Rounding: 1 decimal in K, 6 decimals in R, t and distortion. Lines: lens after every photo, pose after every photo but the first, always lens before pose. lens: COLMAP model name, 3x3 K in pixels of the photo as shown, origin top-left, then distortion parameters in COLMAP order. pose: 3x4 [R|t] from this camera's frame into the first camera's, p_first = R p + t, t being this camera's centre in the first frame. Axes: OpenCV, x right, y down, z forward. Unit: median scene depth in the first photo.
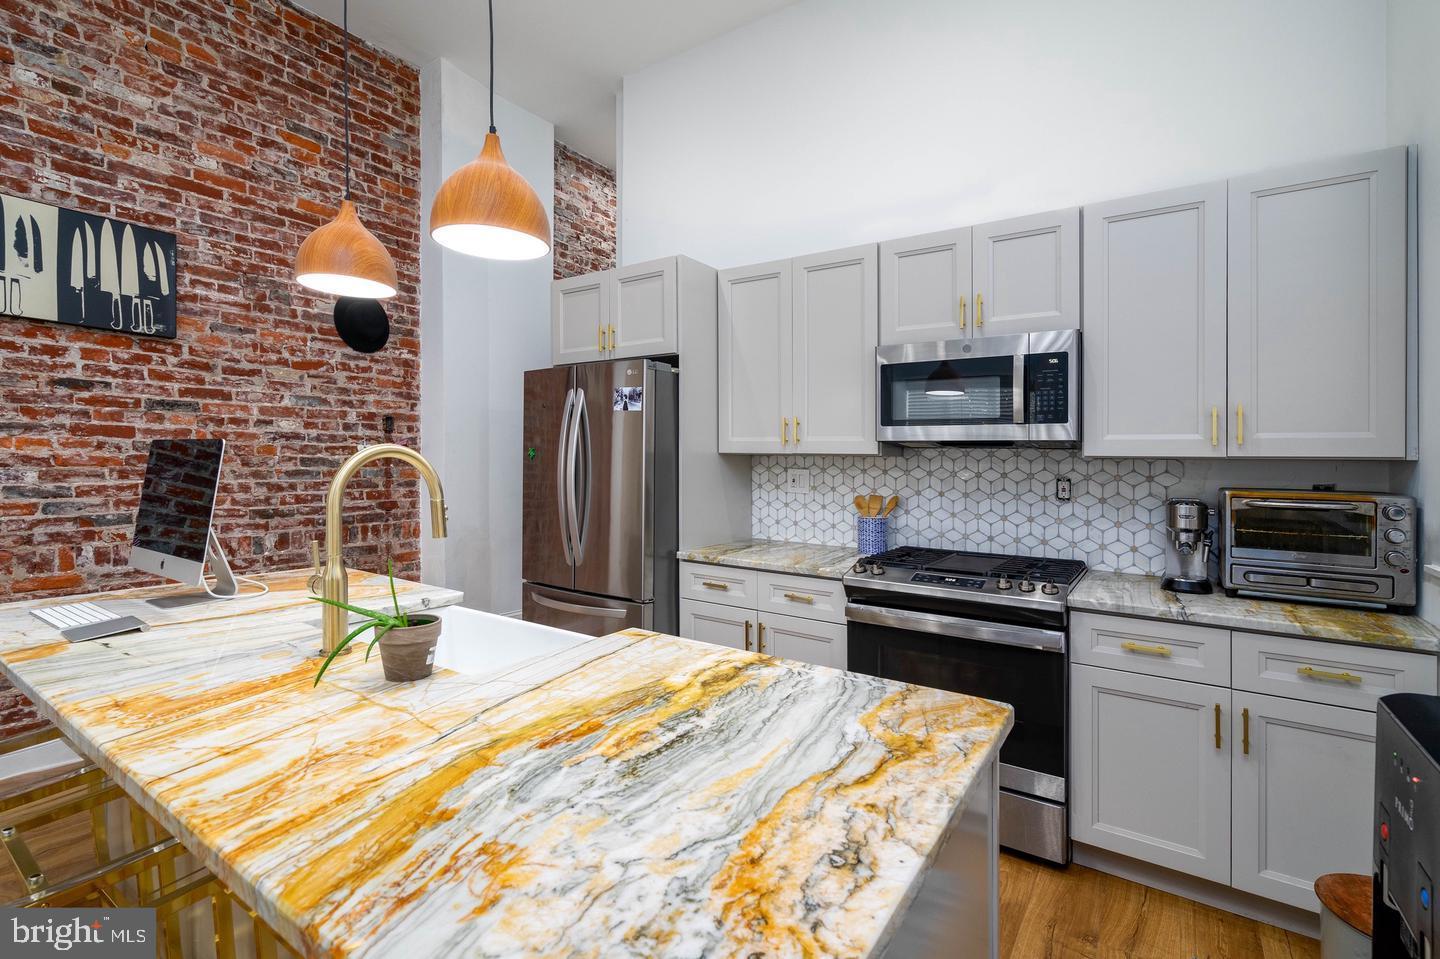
lens RADIAL K [[653.6, 0, 717.6], [0, 653.6, 465.9], [0, 0, 1]] dist [-0.003009, 0.000813]
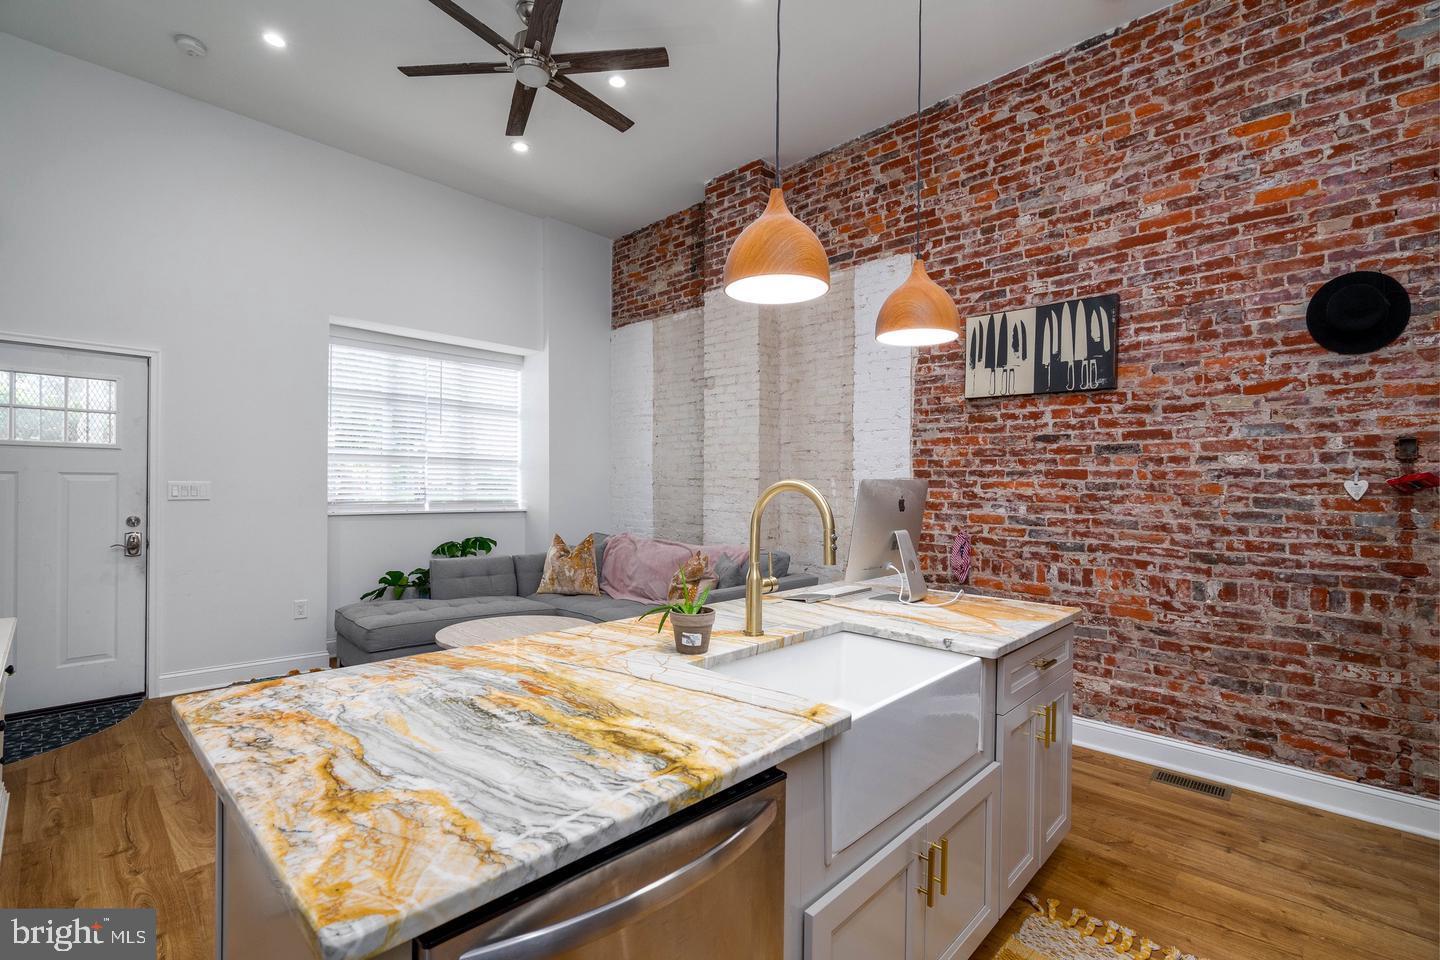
lens RADIAL K [[642.9, 0, 721.4], [0, 642.9, 497.8], [0, 0, 1]] dist [-0.001974, 0.000610]
pose [[-0.153267, 0.003528, -0.988179, 0.347159], [-0.023455, 0.999699, 0.007207, -0.002561], [0.987906, 0.024282, -0.153138, 0.523352]]
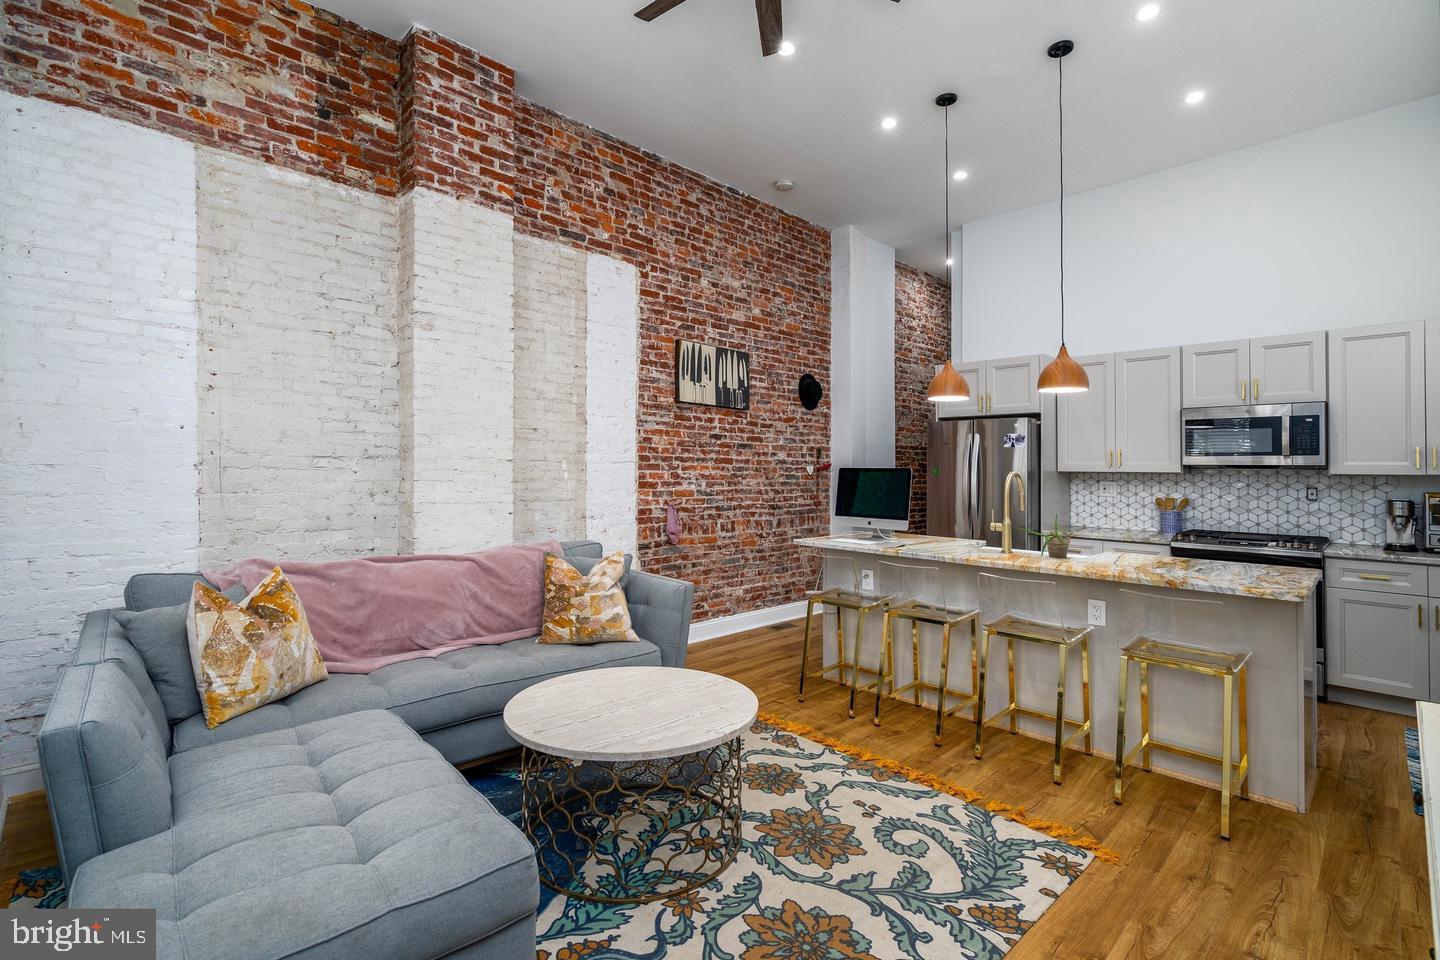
lens RADIAL K [[653.6, 0, 717.6], [0, 653.6, 466.4], [0, 0, 1]] dist [-0.003009, 0.000813]
pose [[0.980494, -0.003885, -0.196511, -0.565029], [0.000432, 0.999845, -0.017612, -0.004136], [0.196549, 0.017184, 0.980343, -0.831026]]
